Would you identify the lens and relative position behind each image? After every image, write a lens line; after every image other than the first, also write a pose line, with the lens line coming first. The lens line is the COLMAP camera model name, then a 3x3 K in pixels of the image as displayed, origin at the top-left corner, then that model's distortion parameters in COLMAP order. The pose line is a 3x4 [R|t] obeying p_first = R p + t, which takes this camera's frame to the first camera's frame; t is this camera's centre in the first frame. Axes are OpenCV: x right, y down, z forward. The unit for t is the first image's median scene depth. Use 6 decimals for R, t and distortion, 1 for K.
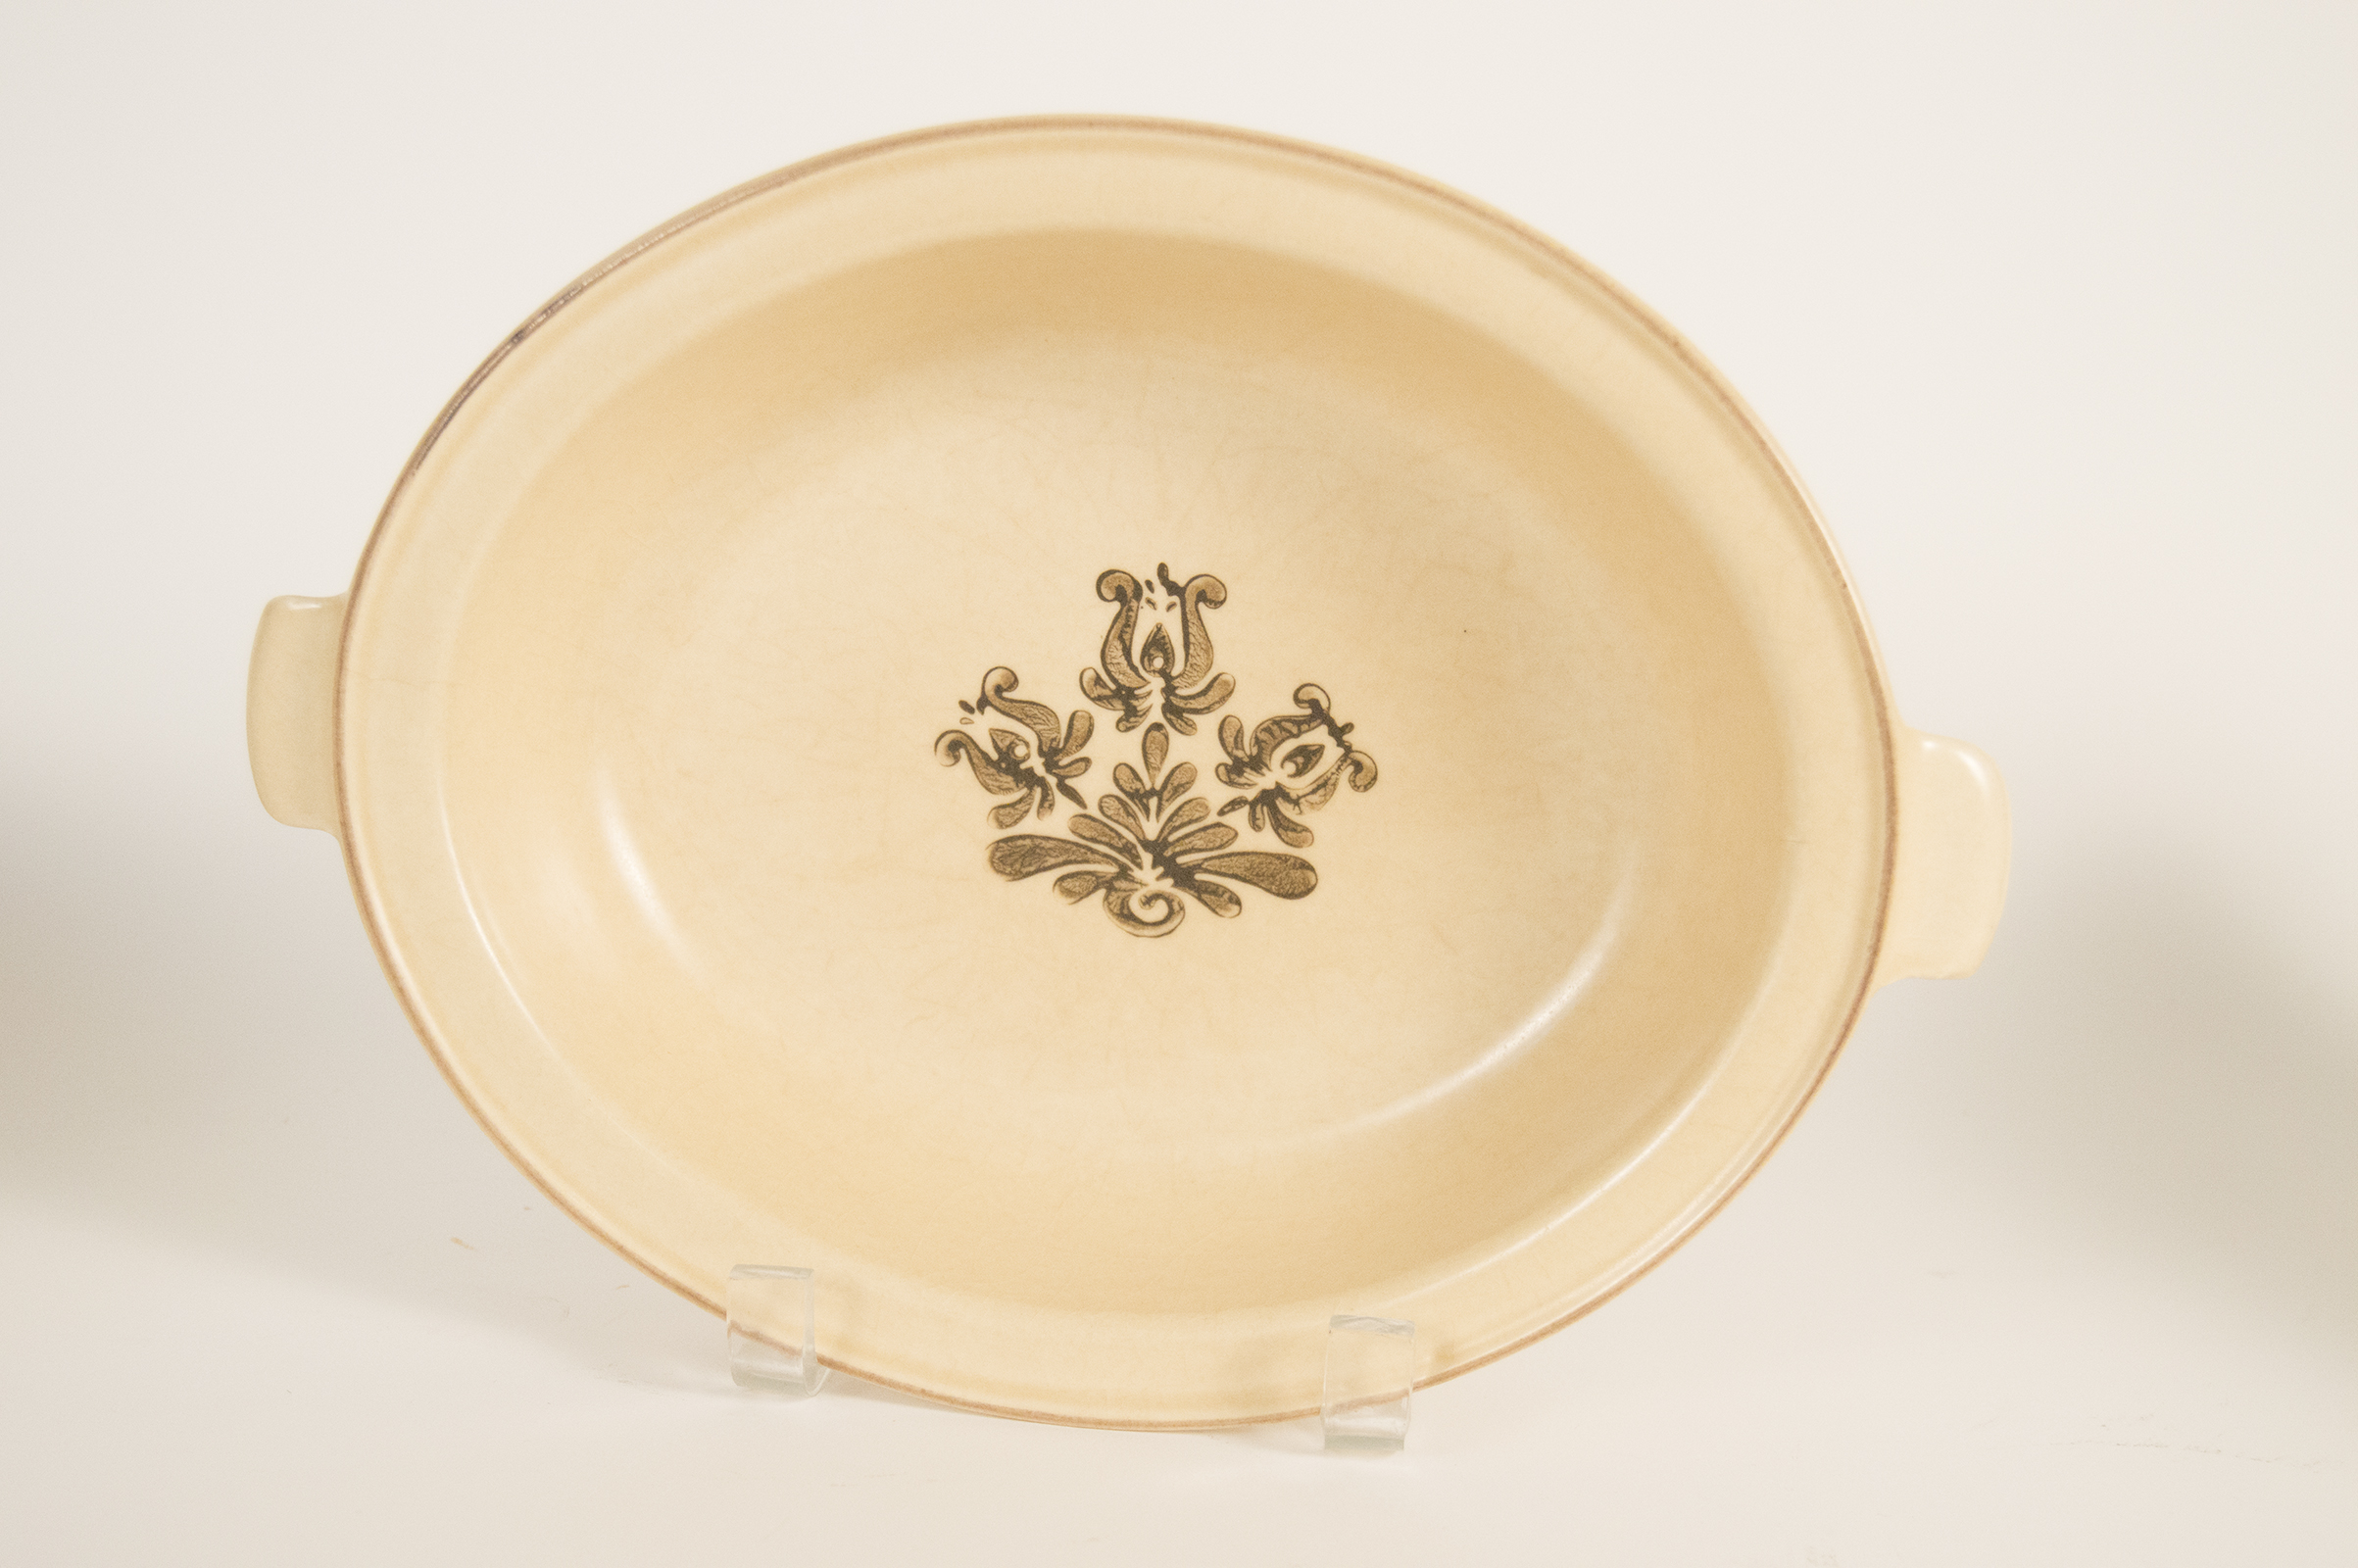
lens RADIAL K [[3503.4, 0, 1180.8], [0, 3503.4, 784.4], [0, 0, 1]] dist [-0.096963, 0.000000]
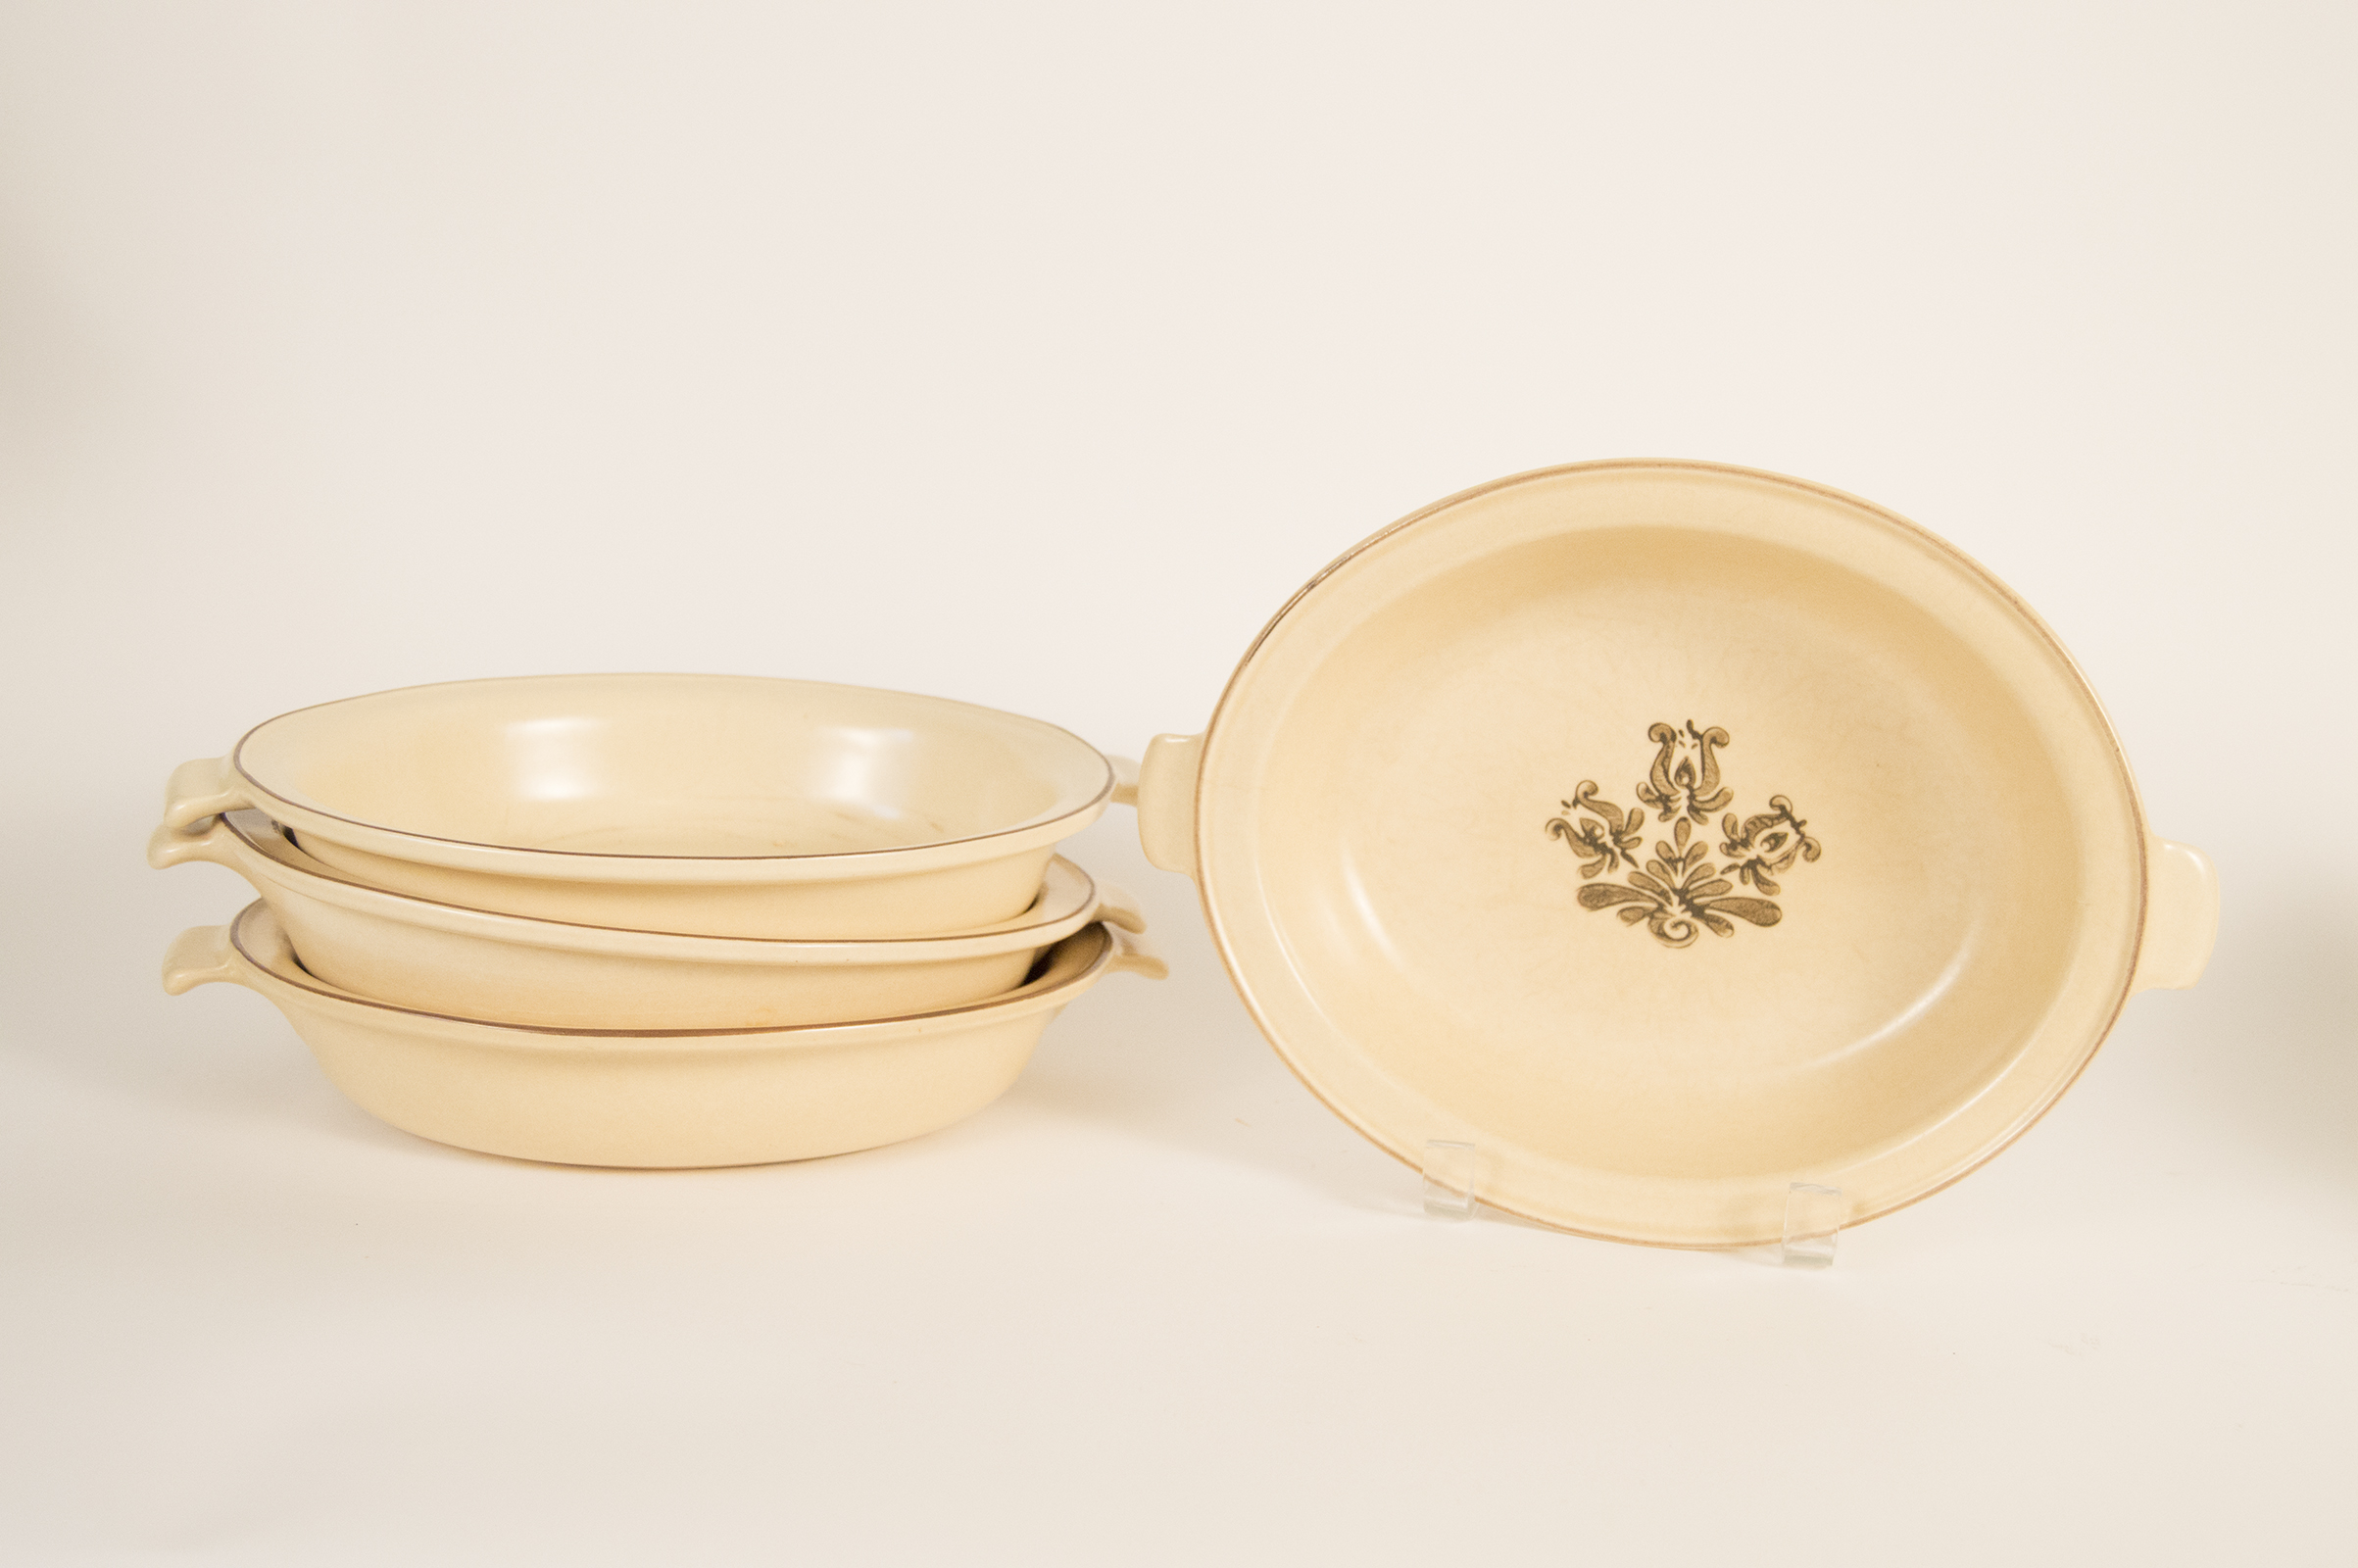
lens RADIAL K [[2667.5, 0, 1177.3], [0, 2667.5, 781.6], [0, 0, 1]] dist [-0.098319, 0.000000]
pose [[0.987697, 0.018566, -0.155274, -0.051461], [-0.018785, 0.999824, 0.000056, -0.031838], [0.155247, 0.002862, 0.987872, -0.278774]]
